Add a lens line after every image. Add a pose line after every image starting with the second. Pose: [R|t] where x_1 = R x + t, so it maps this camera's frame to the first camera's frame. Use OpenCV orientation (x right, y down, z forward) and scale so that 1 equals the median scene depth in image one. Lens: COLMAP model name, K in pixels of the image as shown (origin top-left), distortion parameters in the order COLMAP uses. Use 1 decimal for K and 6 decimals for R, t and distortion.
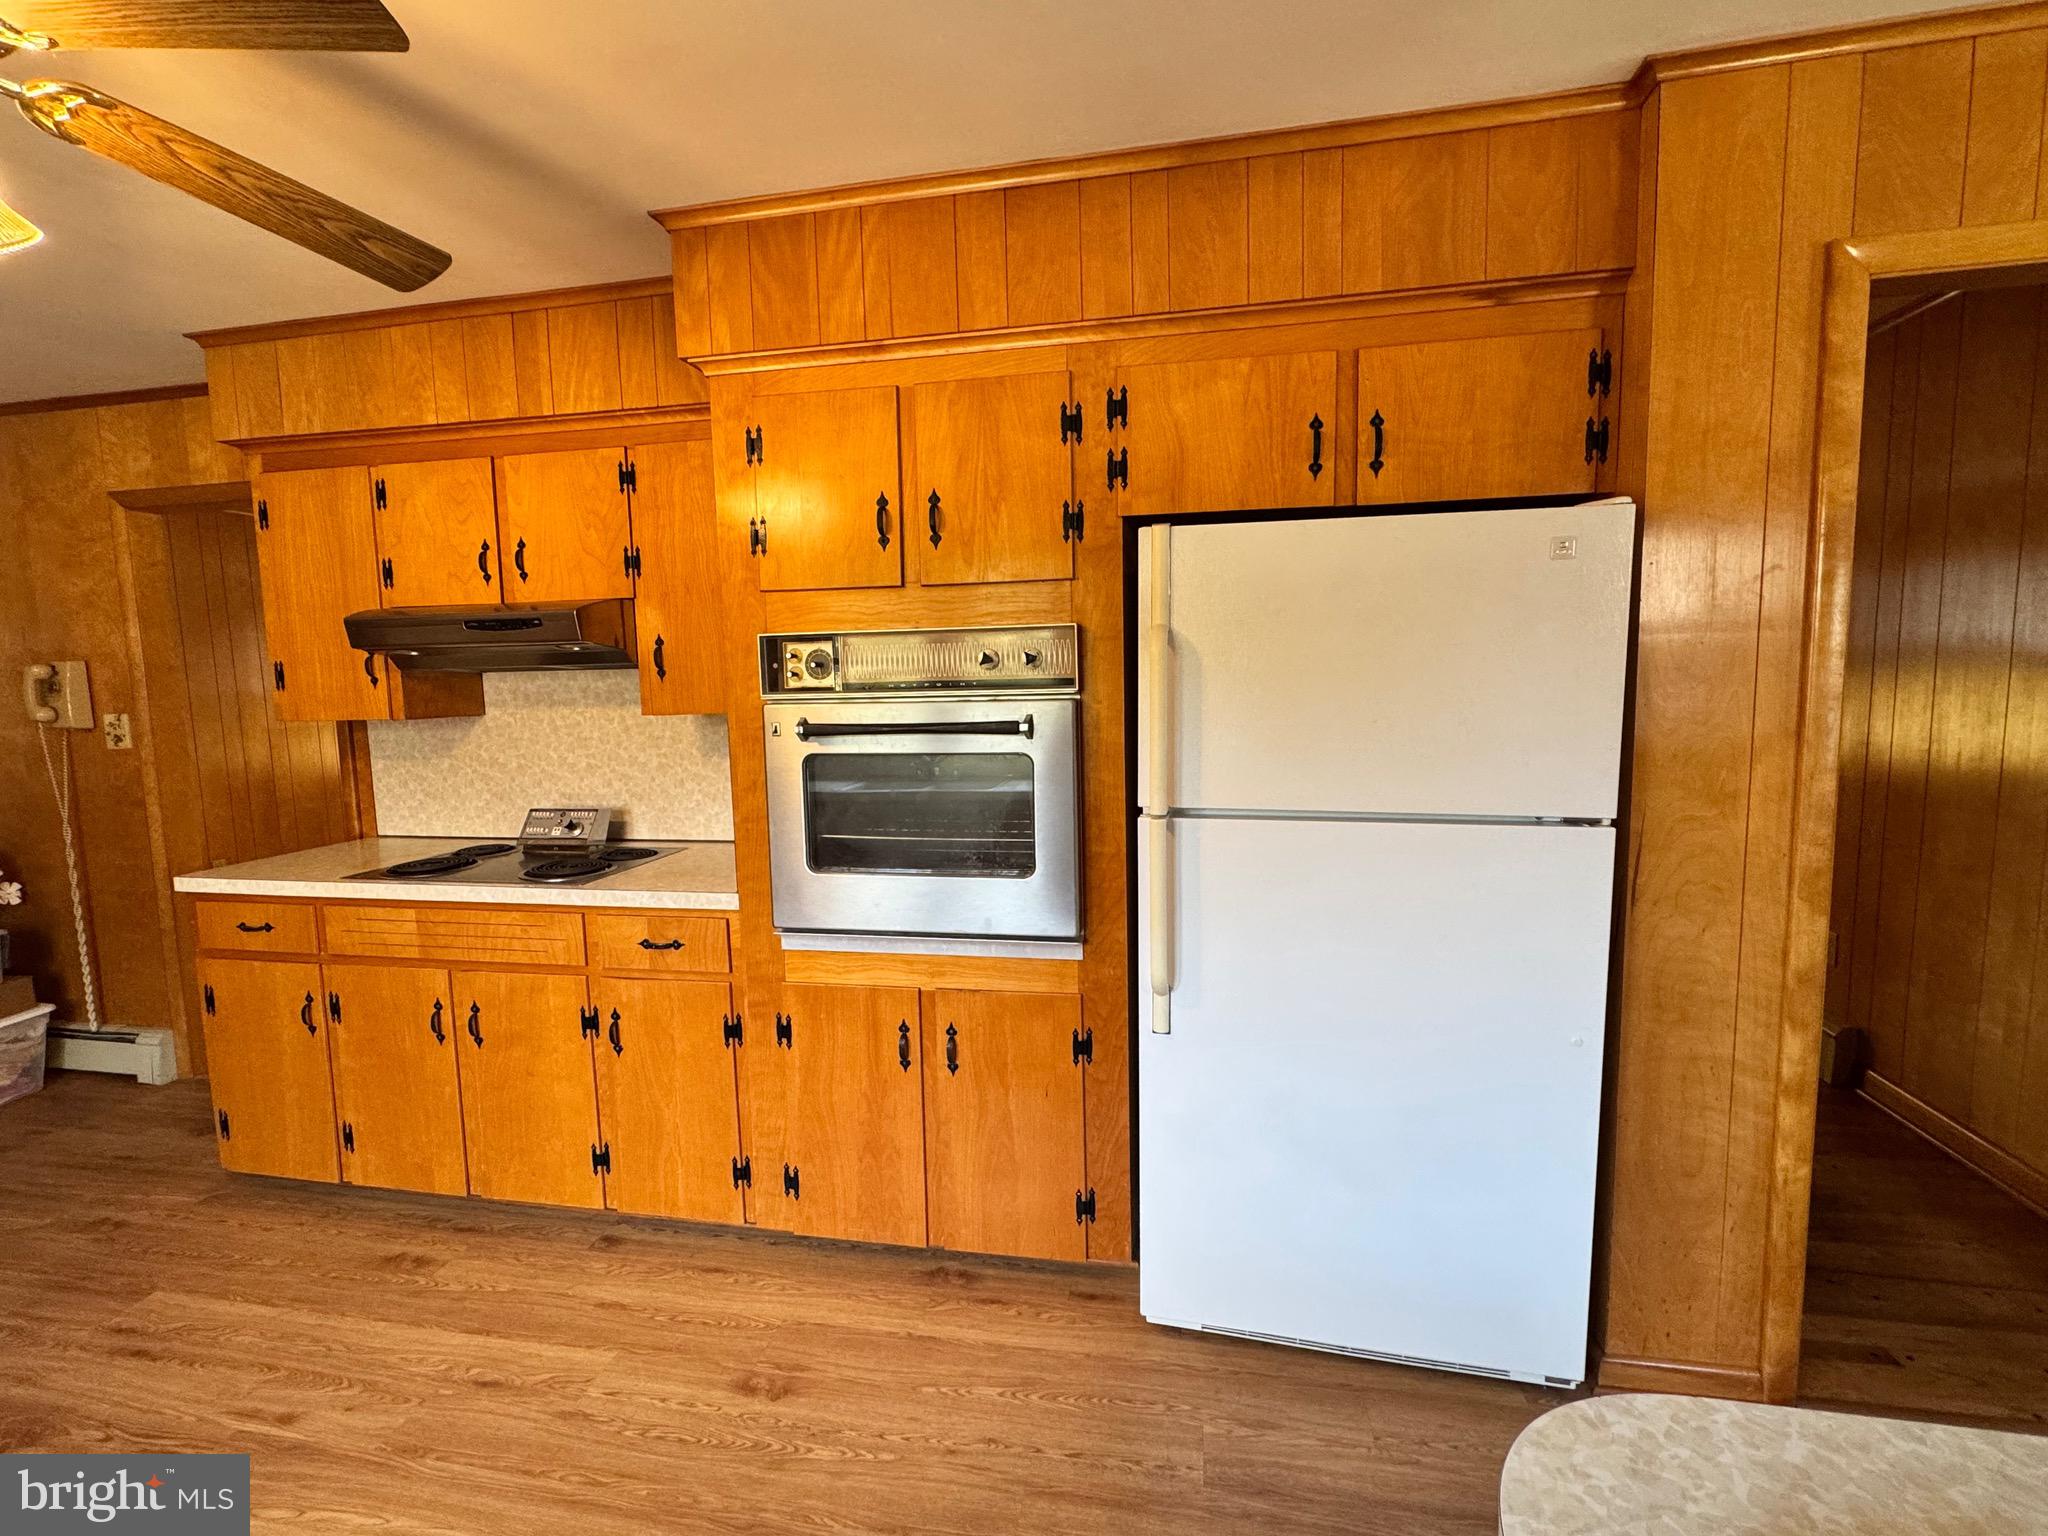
lens RADIAL K [[922.0, 0, 1011.6], [0, 922.0, 748.0], [0, 0, 1]] dist [-0.003214, 0.001733]
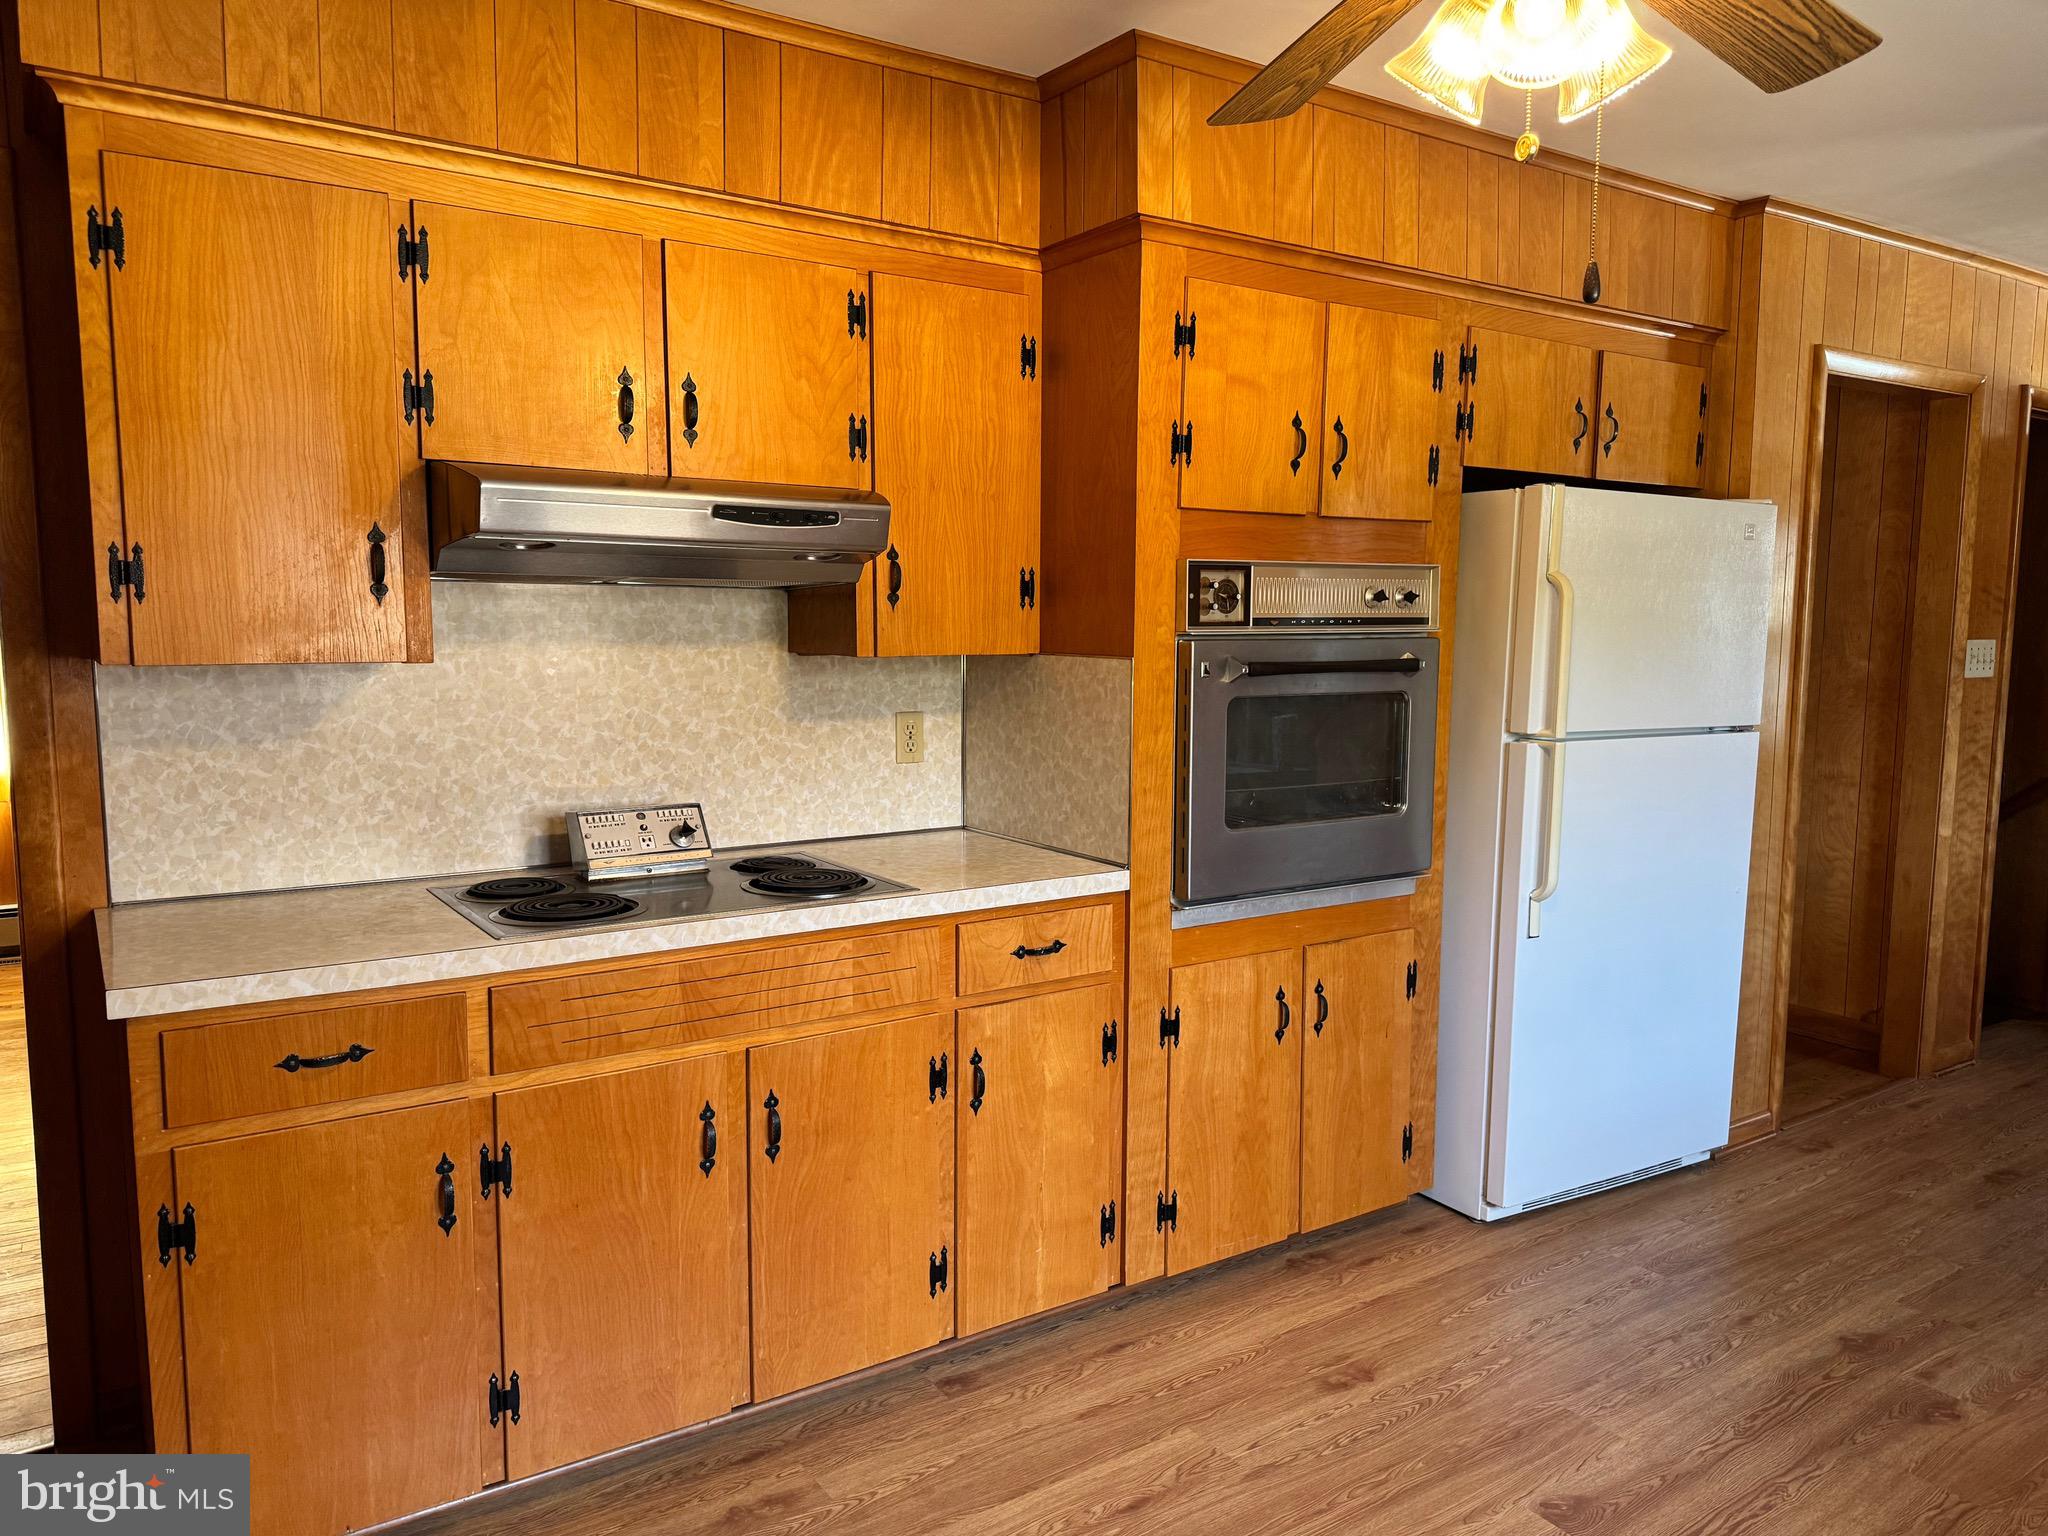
lens RADIAL K [[1440.9, 0, 1011.3], [0, 1440.9, 739.0], [0, 0, 1]] dist [0.048367, -0.057501]
pose [[0.710382, -0.032584, 0.703061, -1.234395], [0.038305, 0.999237, 0.007606, 0.027280], [-0.702773, 0.021528, 0.711089, 0.157612]]
